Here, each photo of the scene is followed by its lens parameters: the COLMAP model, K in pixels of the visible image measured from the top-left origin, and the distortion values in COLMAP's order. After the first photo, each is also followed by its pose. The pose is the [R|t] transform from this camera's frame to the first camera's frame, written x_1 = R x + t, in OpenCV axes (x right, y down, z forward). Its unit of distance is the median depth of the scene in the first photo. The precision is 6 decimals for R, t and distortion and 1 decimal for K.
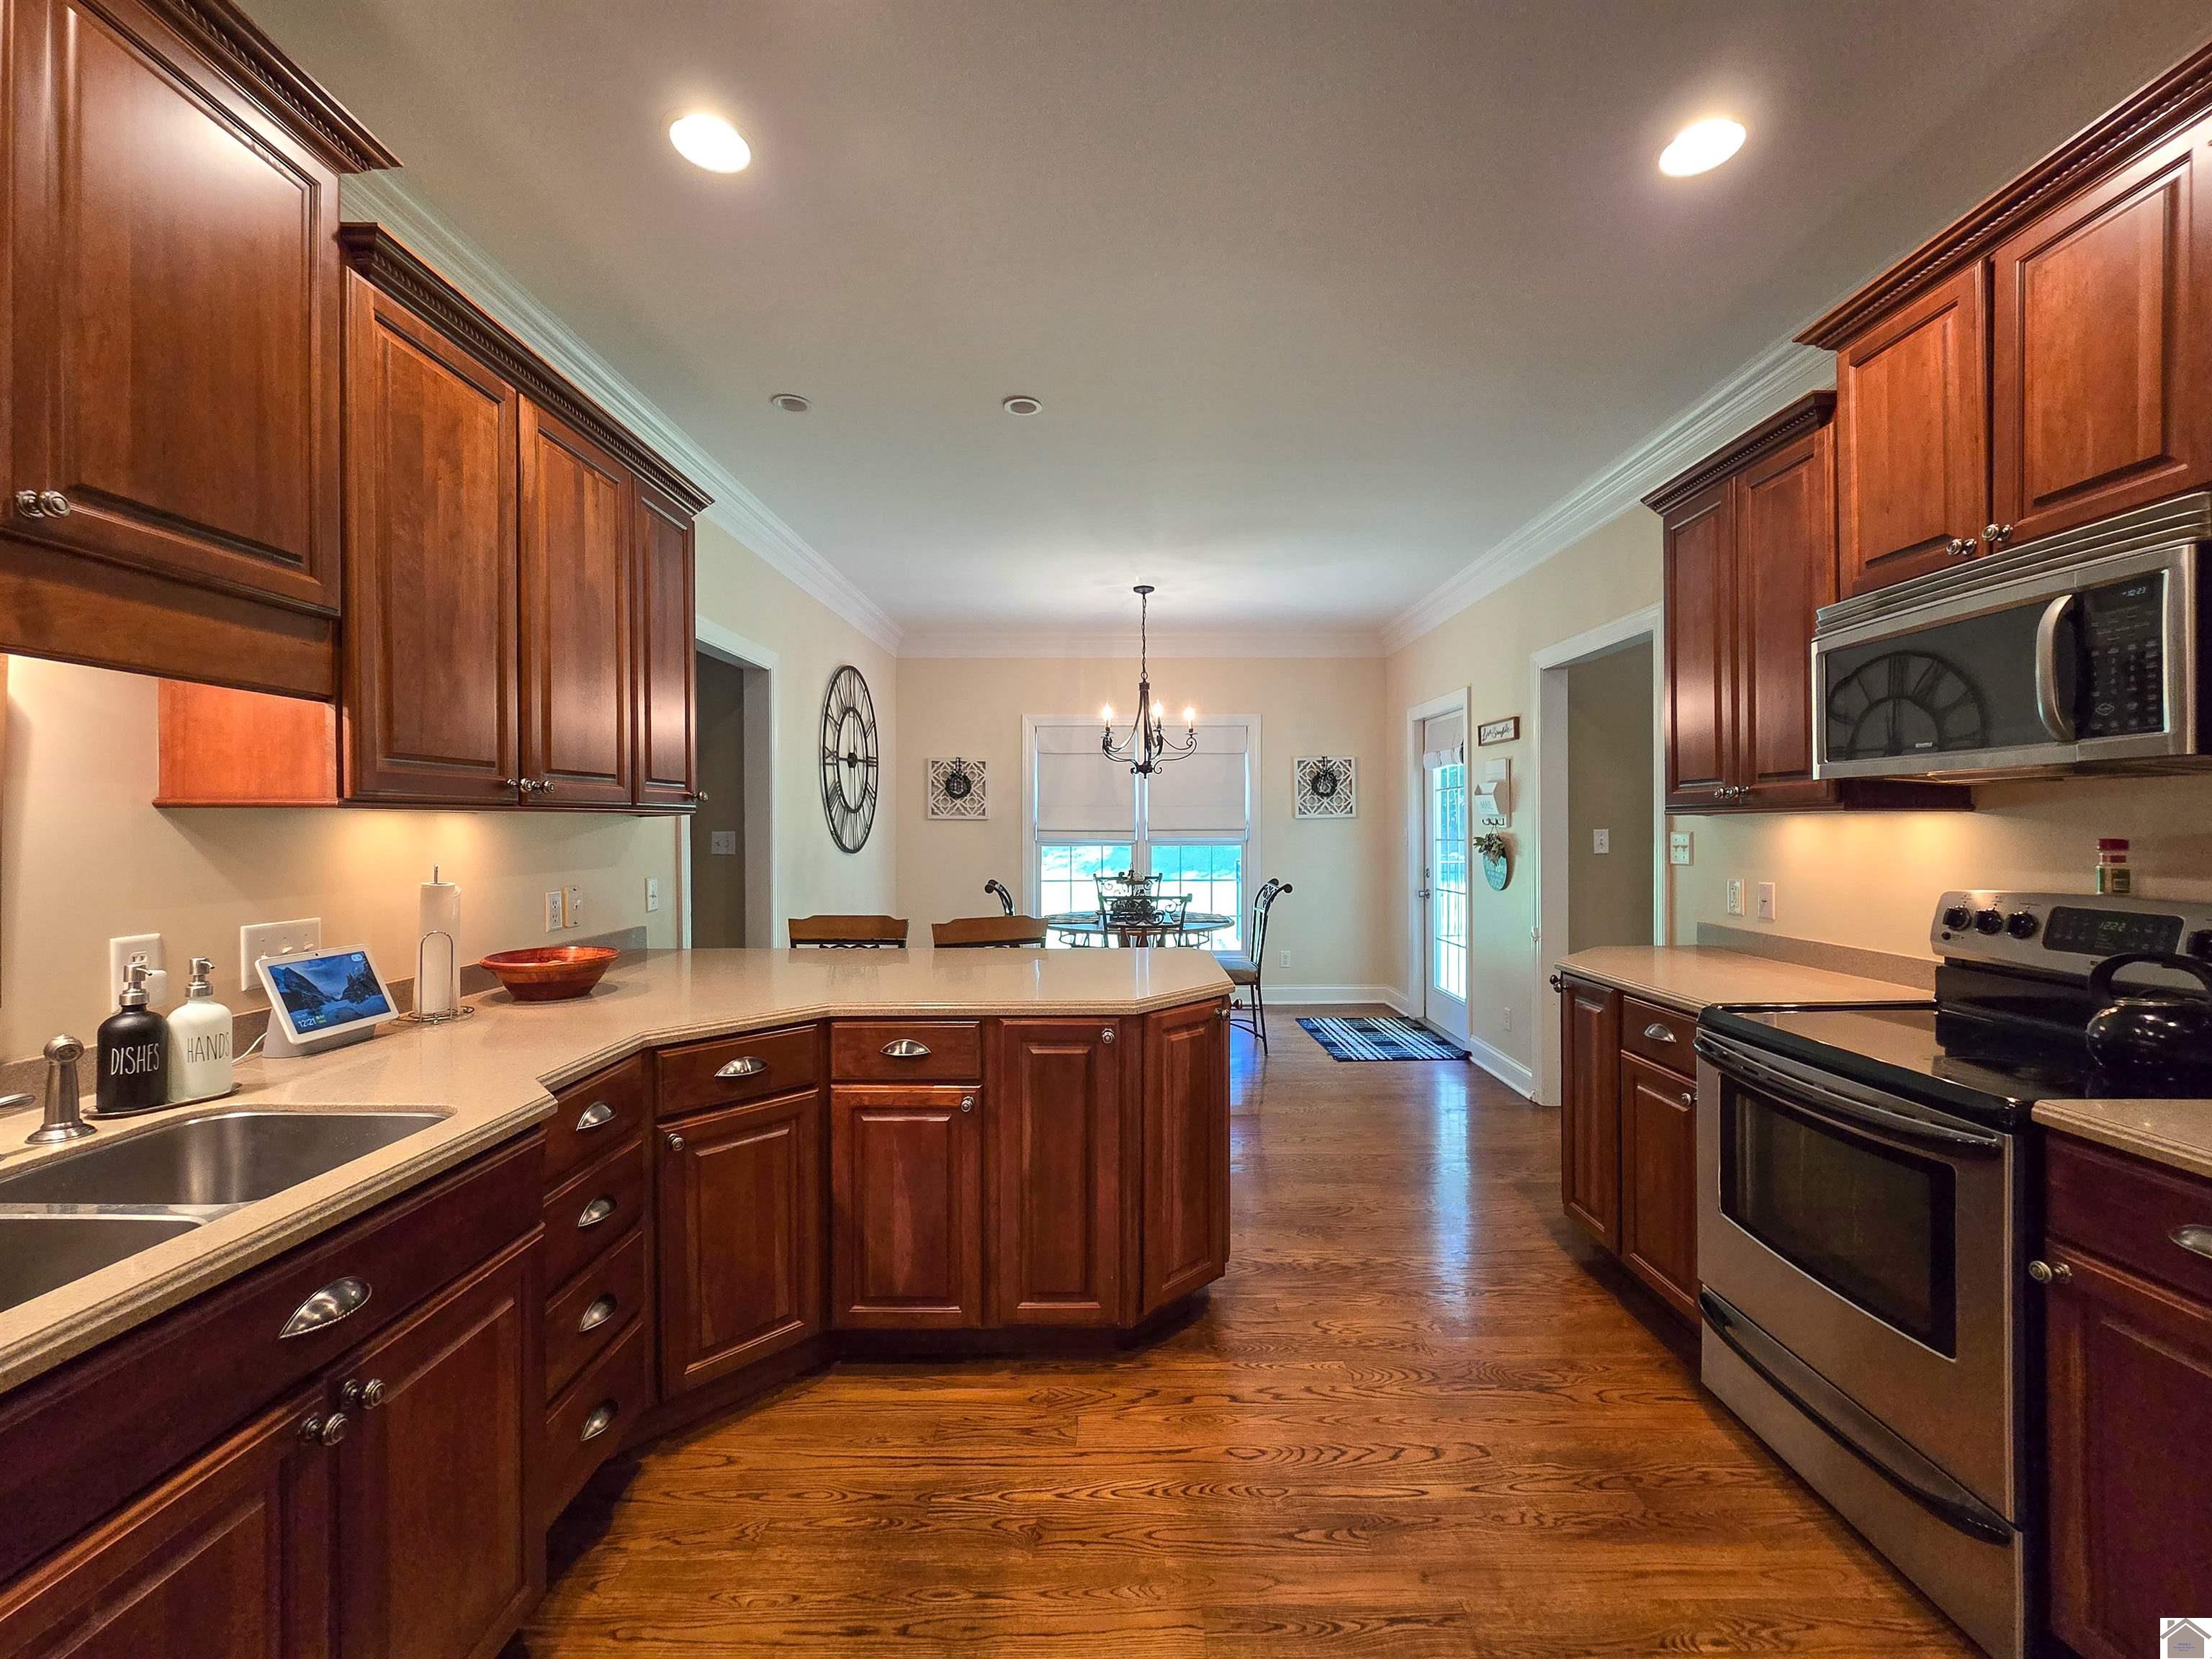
lens RADIAL K [[911.1, 0, 1116.6], [0, 911.1, 831.5], [0, 0, 1]] dist [-0.005342, -0.000383]
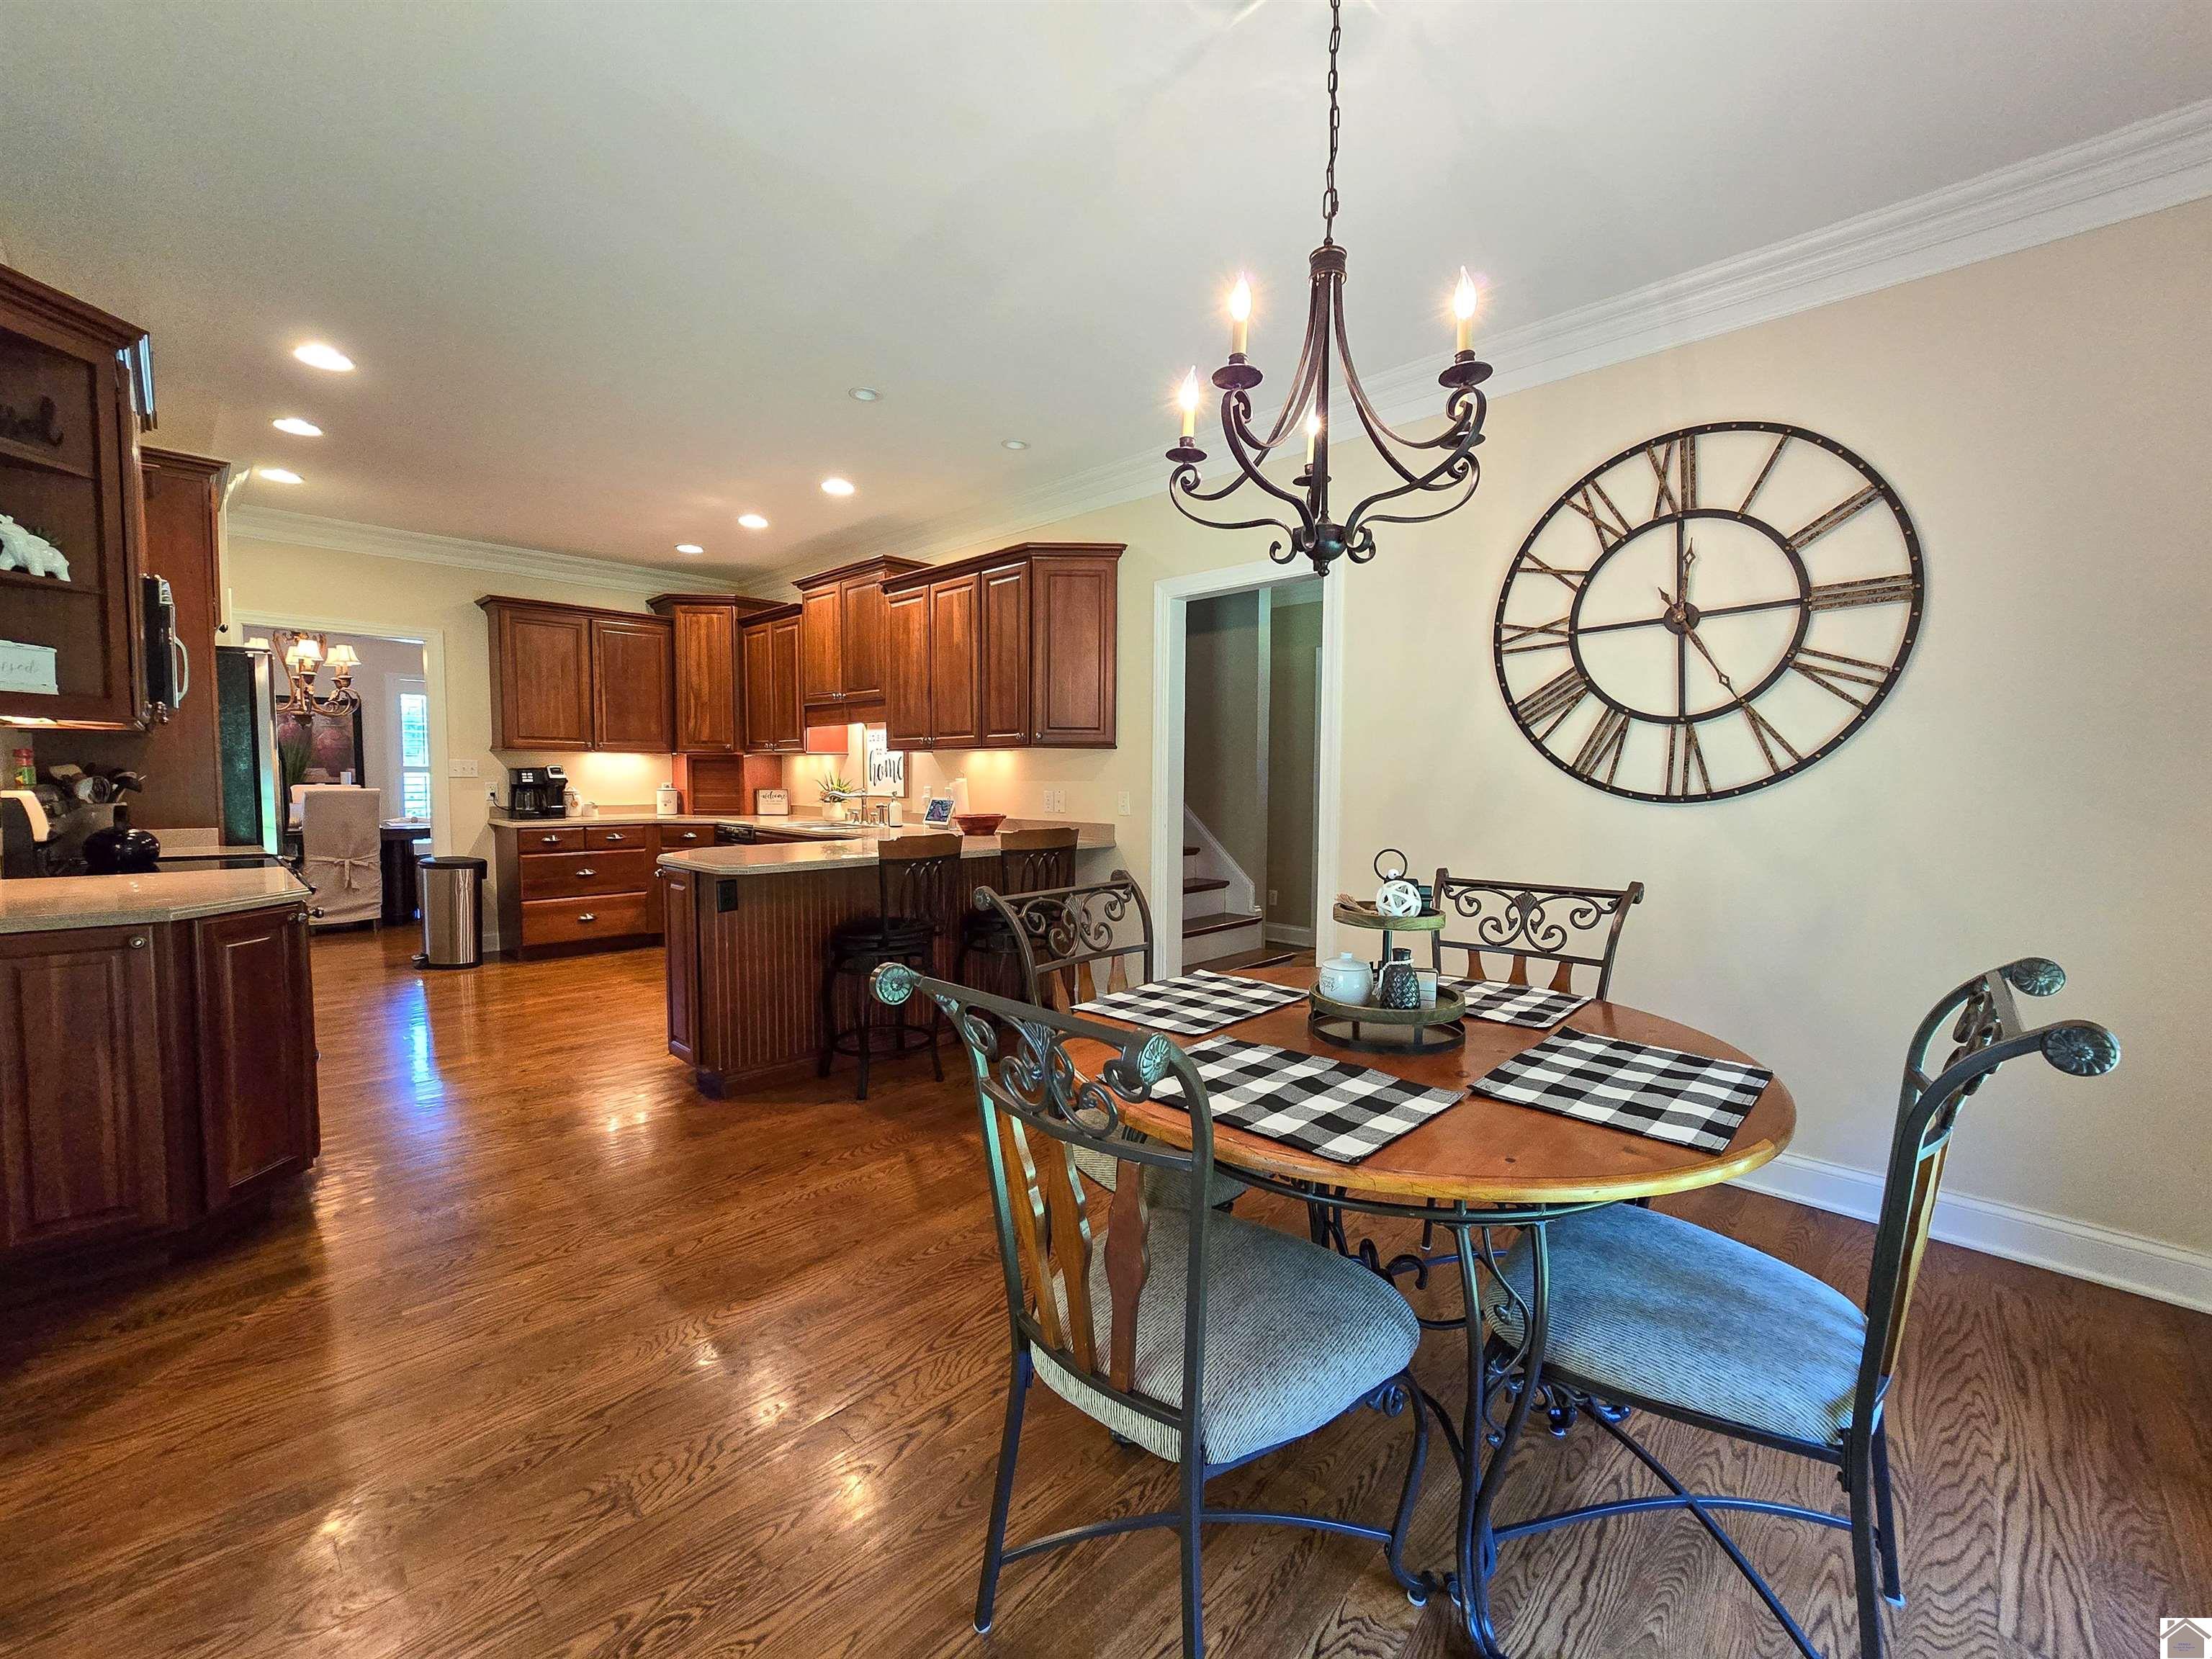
lens RADIAL K [[897.9, 0, 1106.0], [0, 897.9, 829.5], [0, 0, 1]] dist [-0.000480, -0.000092]
pose [[-0.698358, 0.043020, -0.714454, 0.767588], [-0.009060, 0.997581, 0.068925, 0.018408], [0.715691, 0.054607, -0.696279, 2.940430]]
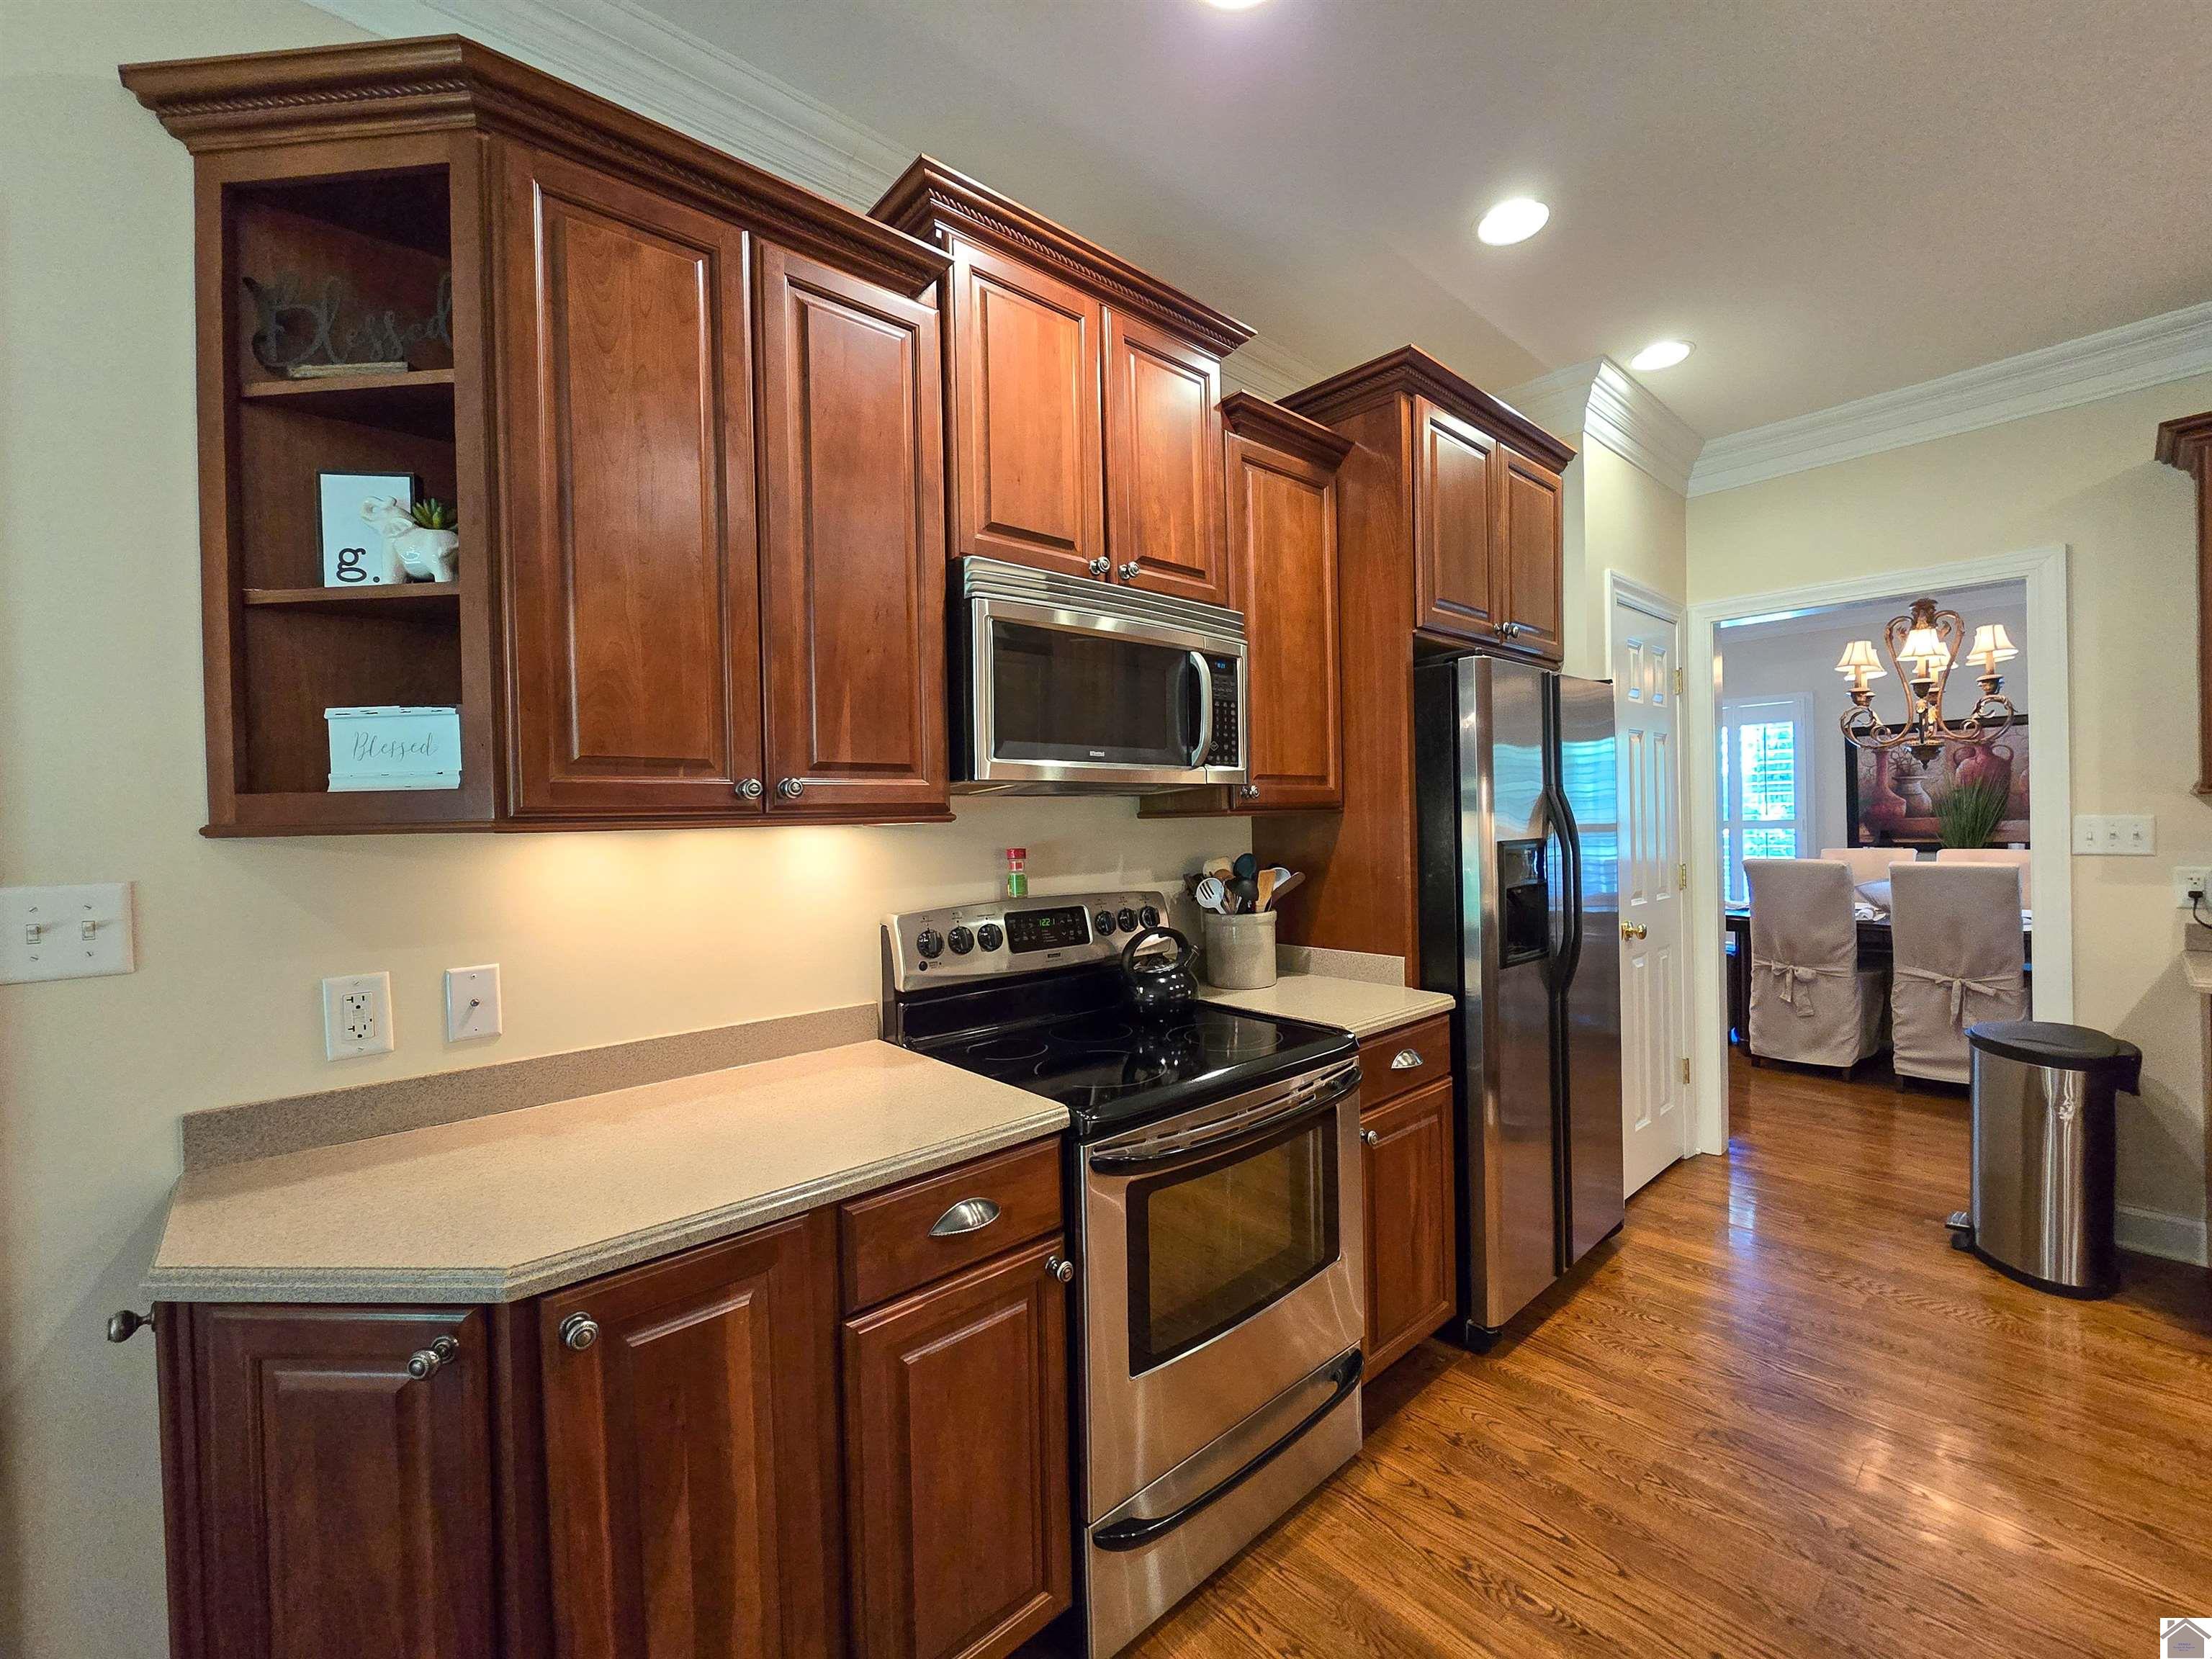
lens RADIAL K [[911.1, 0, 1116.6], [0, 911.1, 831.5], [0, 0, 1]] dist [-0.005342, -0.000383]
pose [[-0.667003, 0.011111, 0.744972, 0.130073], [0.028427, 0.999540, 0.010544, -0.019335], [-0.744512, 0.028210, -0.667012, 1.432110]]
